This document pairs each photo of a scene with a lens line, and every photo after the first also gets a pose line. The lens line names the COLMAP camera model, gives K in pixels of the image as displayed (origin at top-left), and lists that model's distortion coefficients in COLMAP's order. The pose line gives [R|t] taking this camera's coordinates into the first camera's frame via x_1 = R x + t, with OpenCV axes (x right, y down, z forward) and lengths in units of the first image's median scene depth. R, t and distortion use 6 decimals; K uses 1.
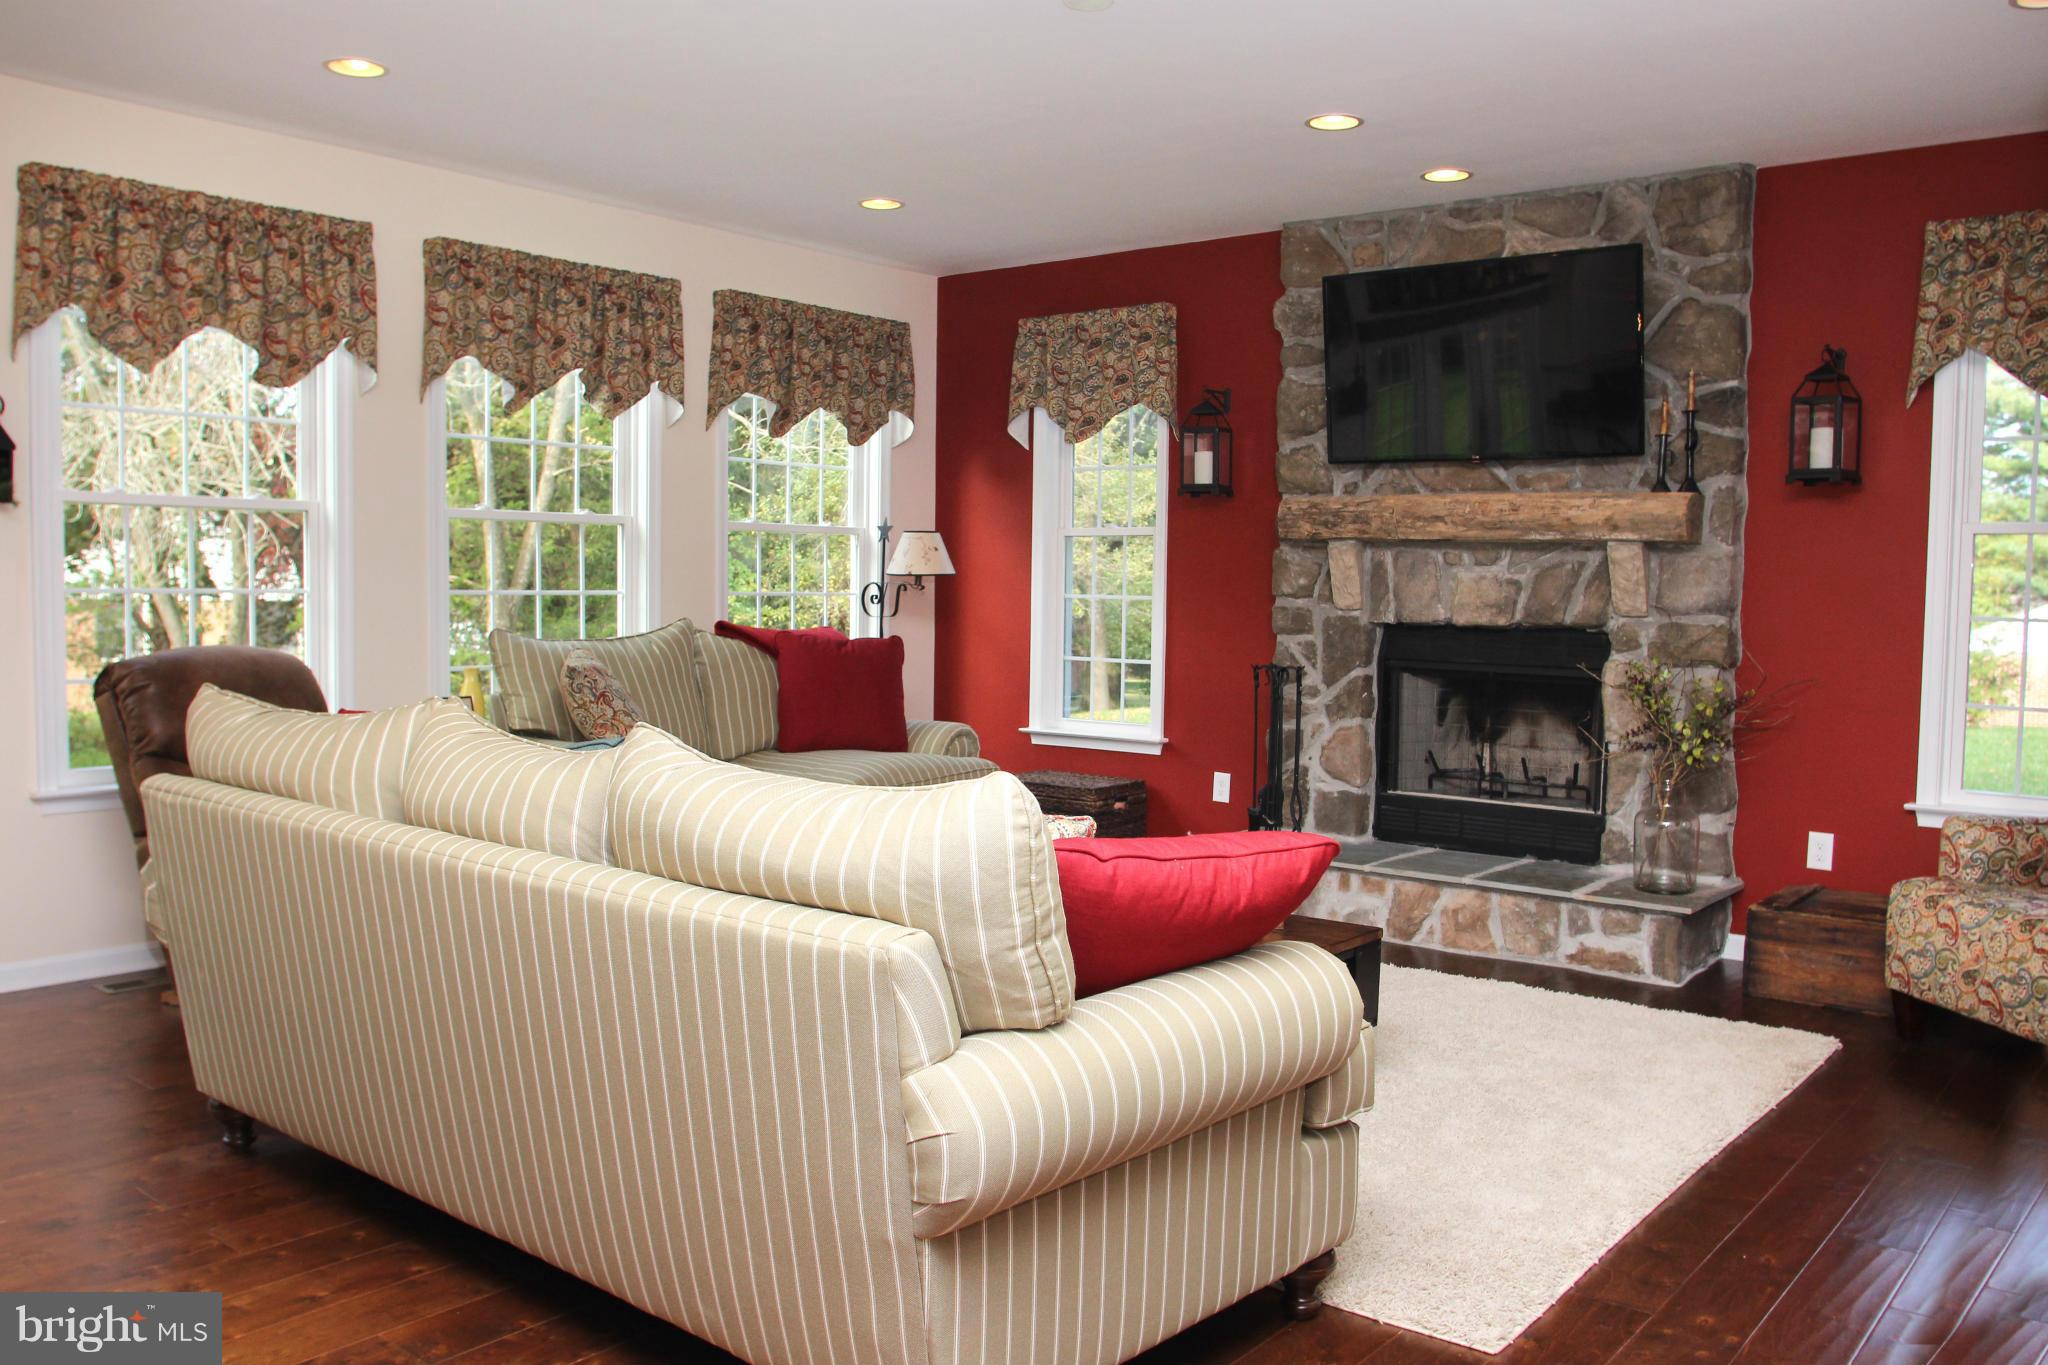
lens RADIAL K [[1684.1, 0, 1046.8], [0, 1684.1, 704.0], [0, 0, 1]] dist [-0.106027, 0.064703]
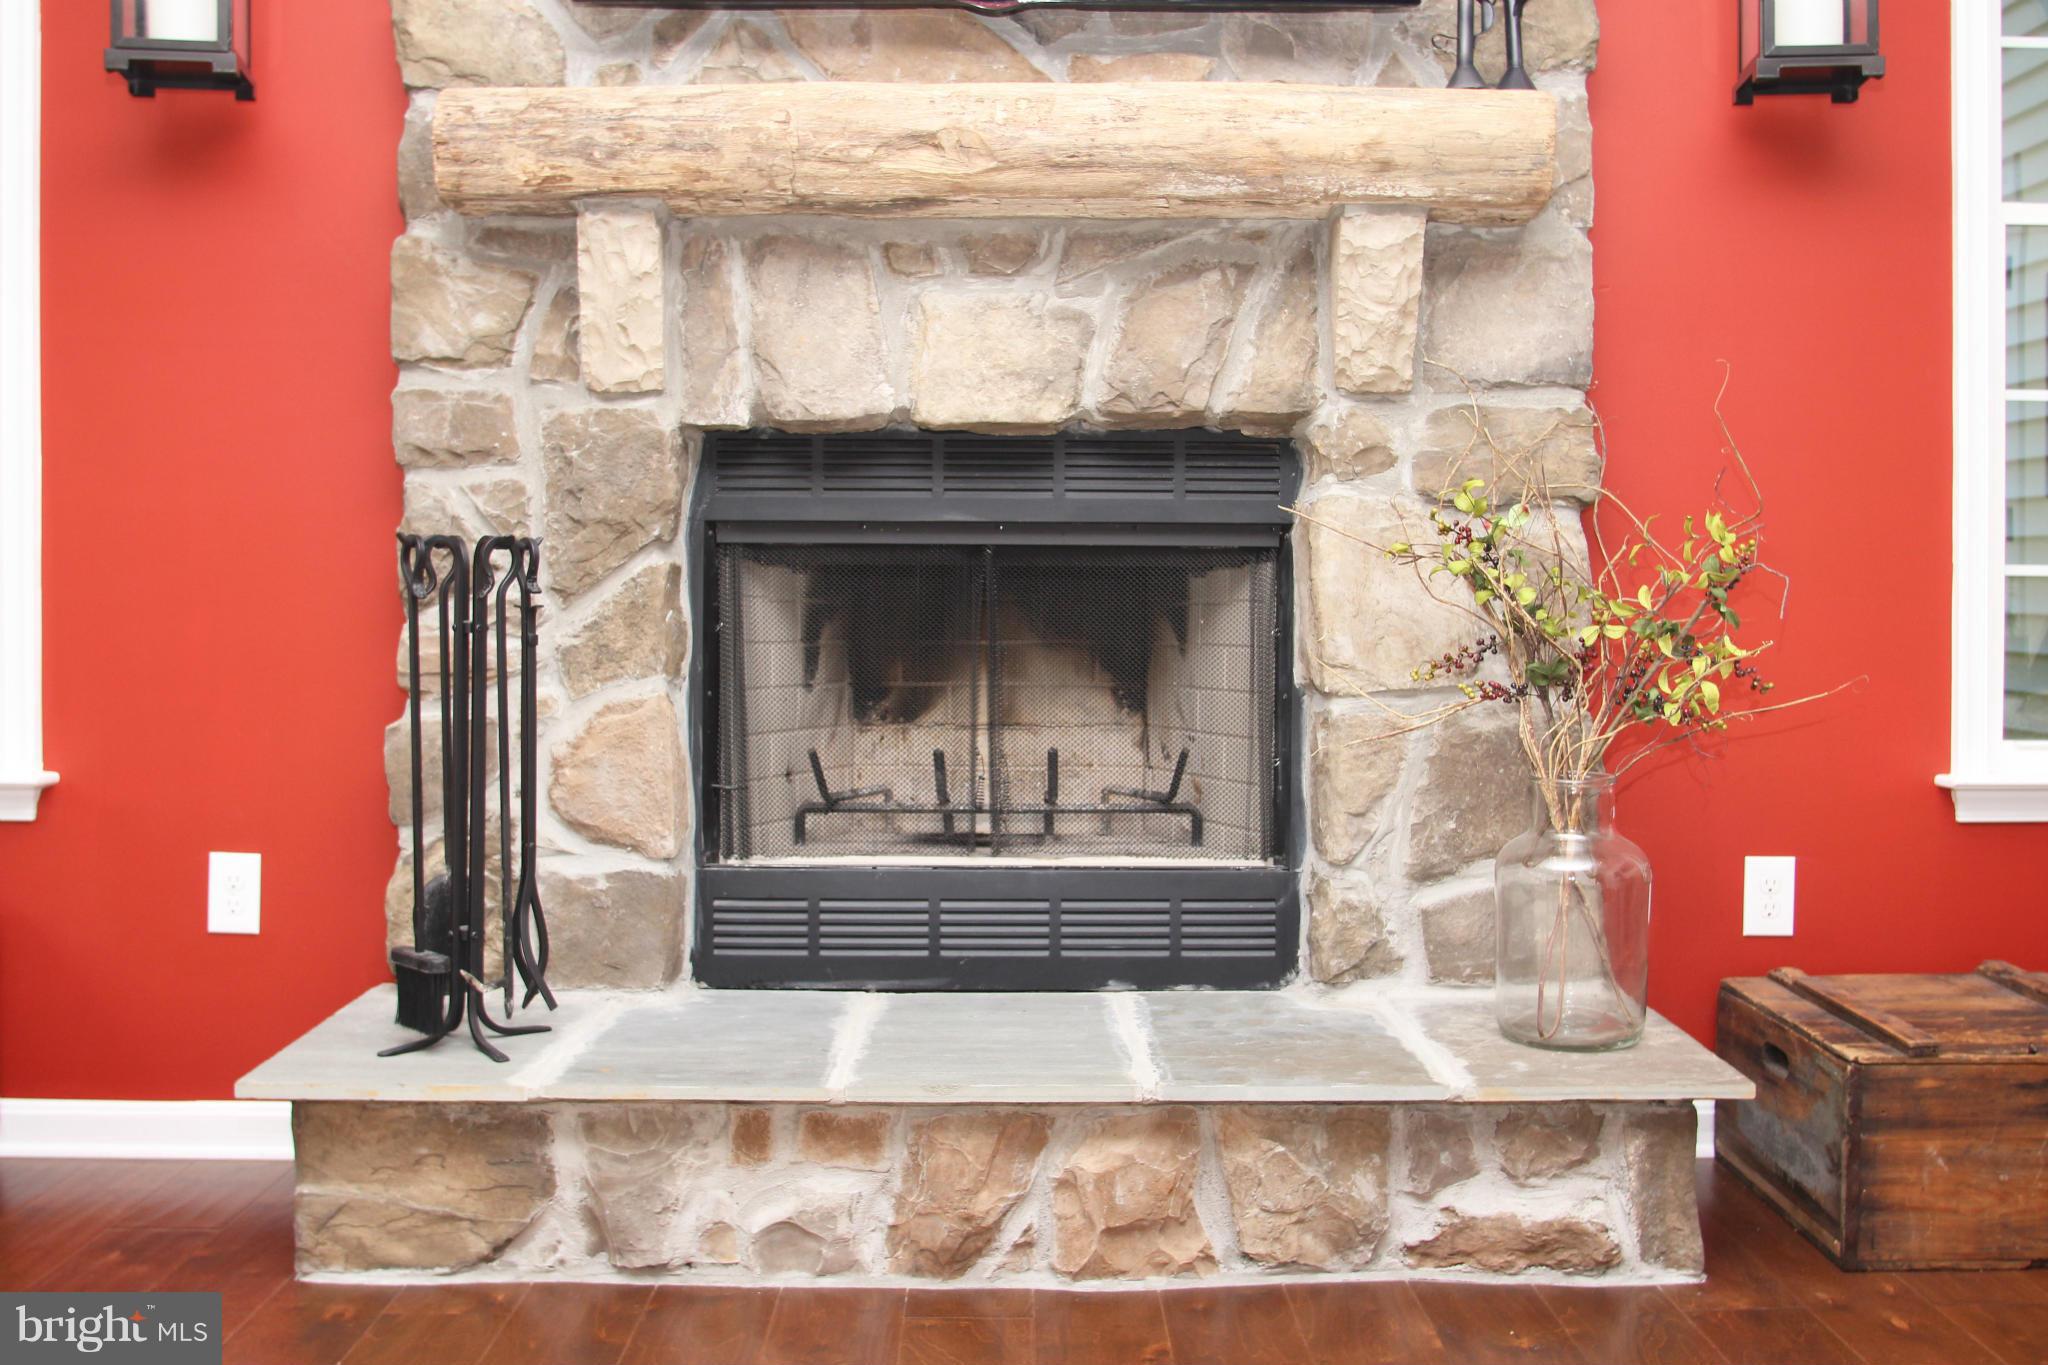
lens RADIAL K [[1944.6, 0, 1026.9], [0, 1944.6, 596.7], [0, 0, 1]] dist [-0.112655, 0.126569]
pose [[0.772880, -0.023692, 0.634110, -0.028887], [0.058065, 0.997751, -0.033493, 0.009801], [-0.631890, 0.062706, 0.772517, 0.628463]]
